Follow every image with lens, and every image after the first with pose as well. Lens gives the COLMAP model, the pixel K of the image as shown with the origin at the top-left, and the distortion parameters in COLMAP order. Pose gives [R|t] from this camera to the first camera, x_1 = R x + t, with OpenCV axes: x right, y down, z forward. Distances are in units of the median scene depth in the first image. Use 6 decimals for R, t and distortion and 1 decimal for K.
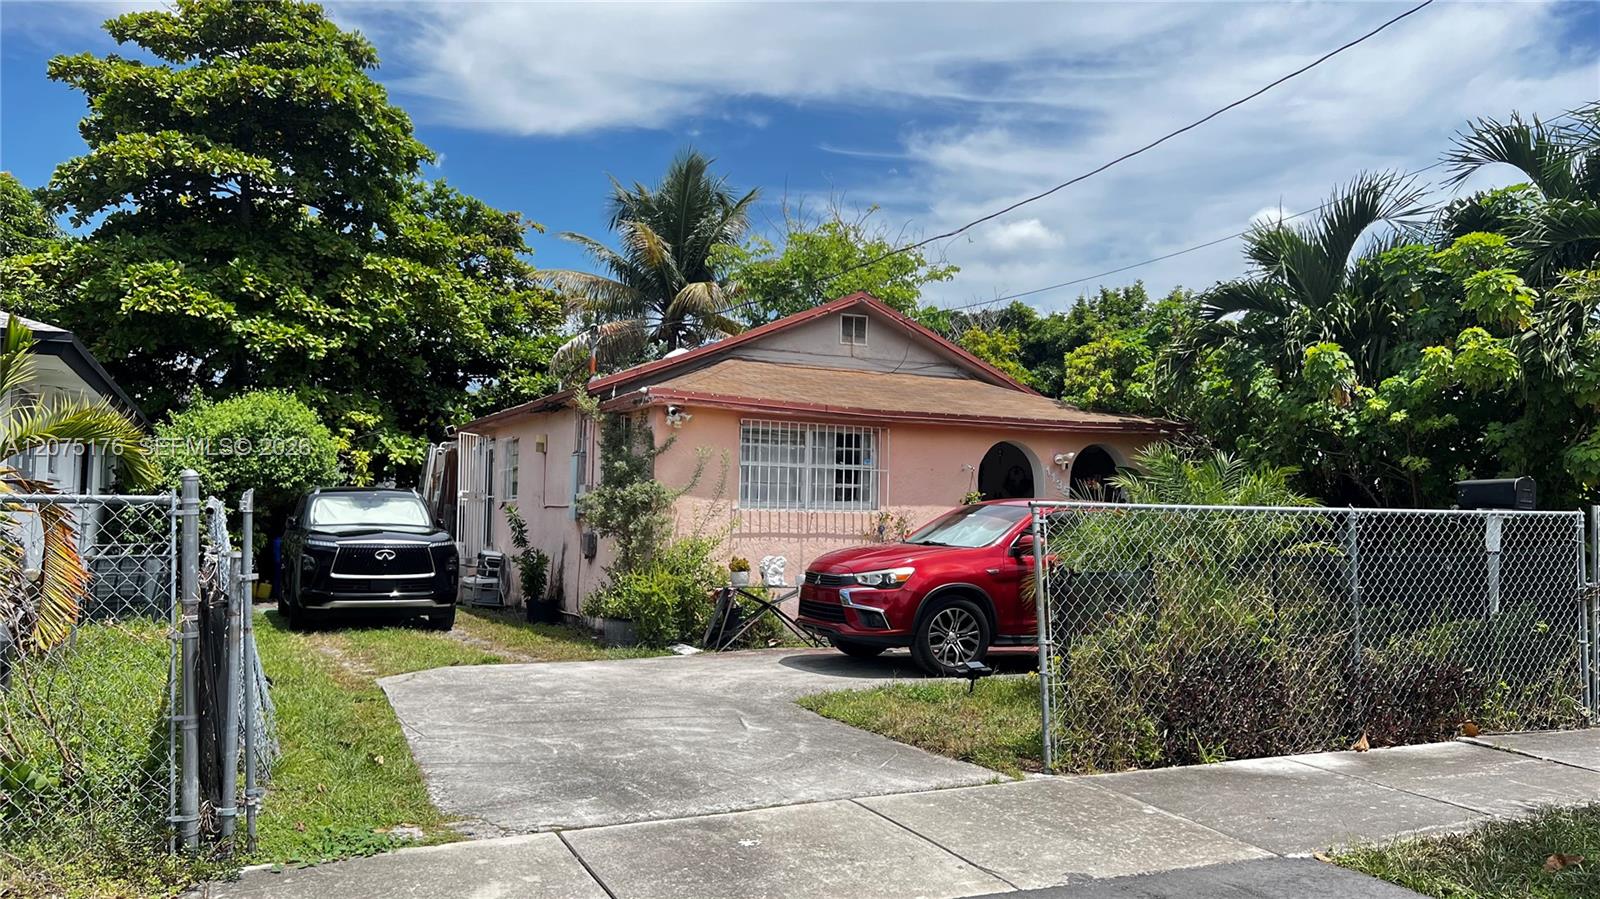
lens RADIAL K [[1175.9, 0, 793.9], [0, 1175.9, 452.0], [0, 0, 1]] dist [0.095495, -0.164679]
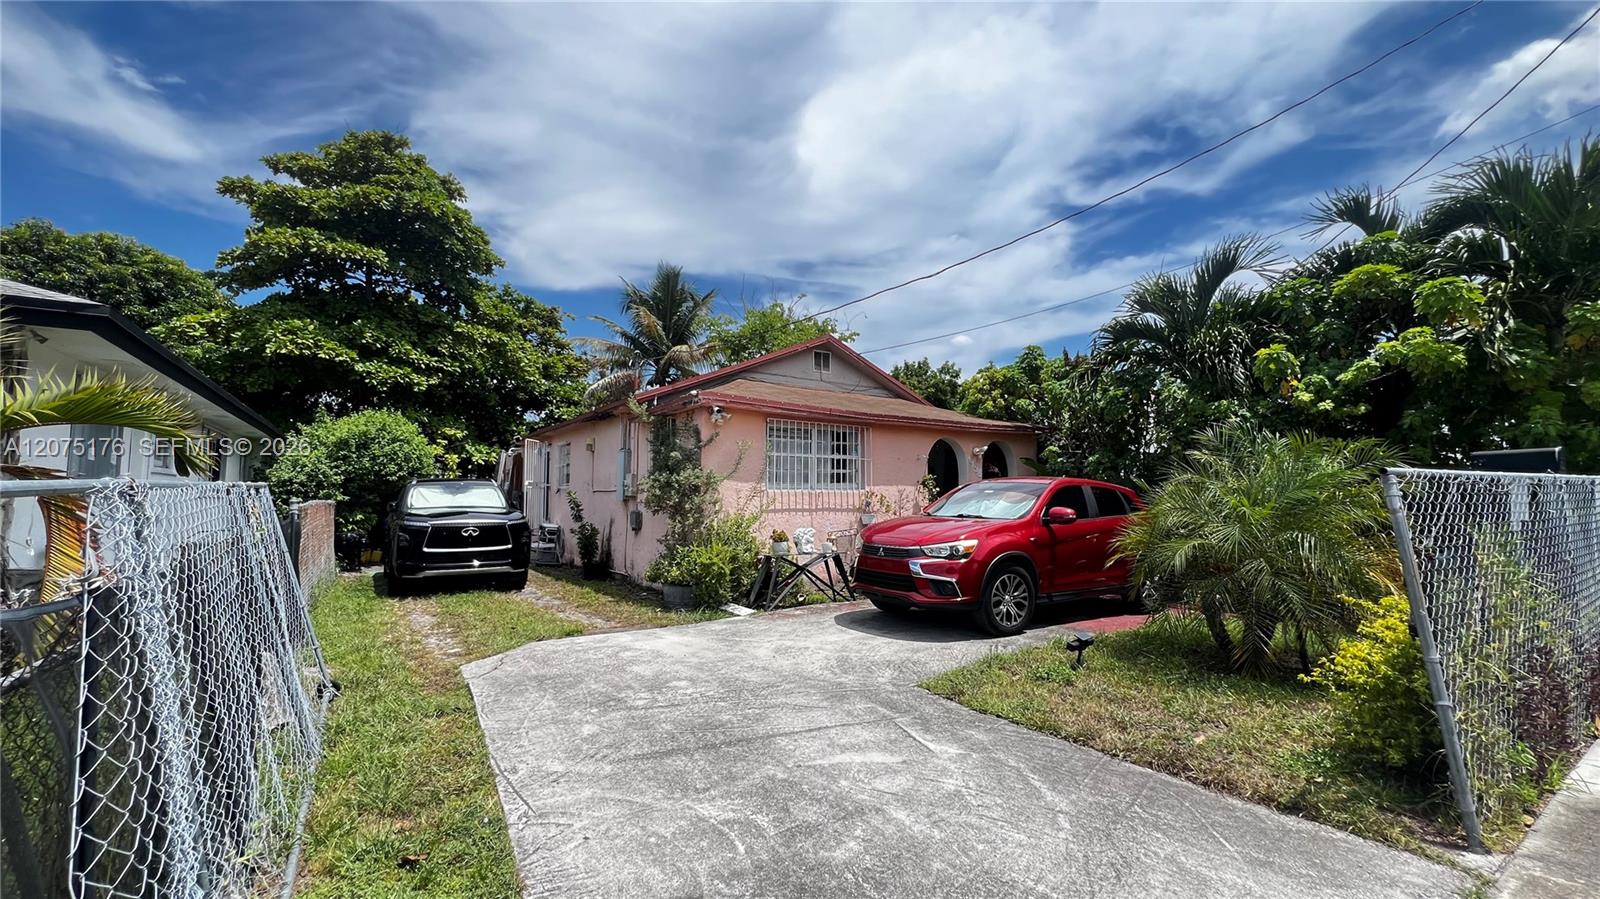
lens RADIAL K [[640.2, 0, 798.1], [0, 640.2, 449.6], [0, 0, 1]] dist [-0.001301, 0.000756]
pose [[0.989752, -0.007579, 0.142599, -0.085956], [0.009914, 0.999828, -0.015670, 0.012673], [-0.142455, 0.016923, 0.989657, 0.247763]]
